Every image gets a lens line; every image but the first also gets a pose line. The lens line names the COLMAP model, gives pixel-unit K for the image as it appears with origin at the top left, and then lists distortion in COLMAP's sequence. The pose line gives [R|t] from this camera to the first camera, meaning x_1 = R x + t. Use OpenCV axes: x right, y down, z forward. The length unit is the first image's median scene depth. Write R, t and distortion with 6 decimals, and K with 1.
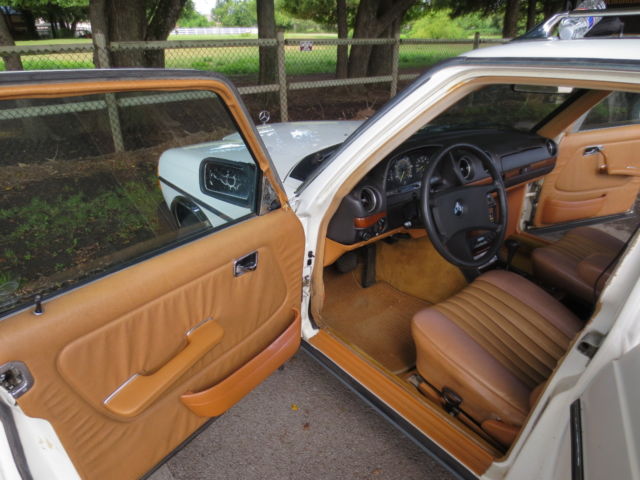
lens RADIAL K [[458.7, 0, 317.4], [0, 458.7, 249.1], [0, 0, 1]] dist [-0.088194, 0.084917]
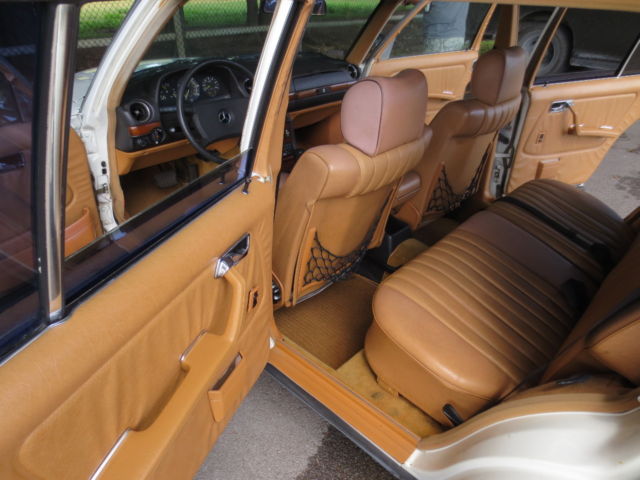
lens RADIAL K [[458.7, 0, 317.4], [0, 458.7, 249.1], [0, 0, 1]] dist [-0.088194, 0.084917]
pose [[0.992571, -0.060850, 0.105359, 0.269512], [0.051513, 0.994682, 0.089186, 0.104940], [-0.110225, -0.083096, 0.990427, -0.142329]]
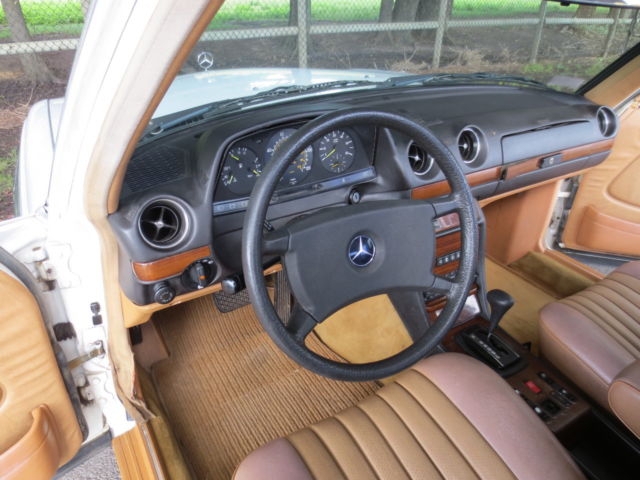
lens RADIAL K [[458.7, 0, 317.4], [0, 458.7, 249.1], [0, 0, 1]] dist [-0.088194, 0.084917]
pose [[0.991870, 0.074721, -0.103009, 0.209191], [-0.064624, 0.993076, 0.098098, -0.089594], [0.109626, -0.090644, 0.989831, 0.345803]]
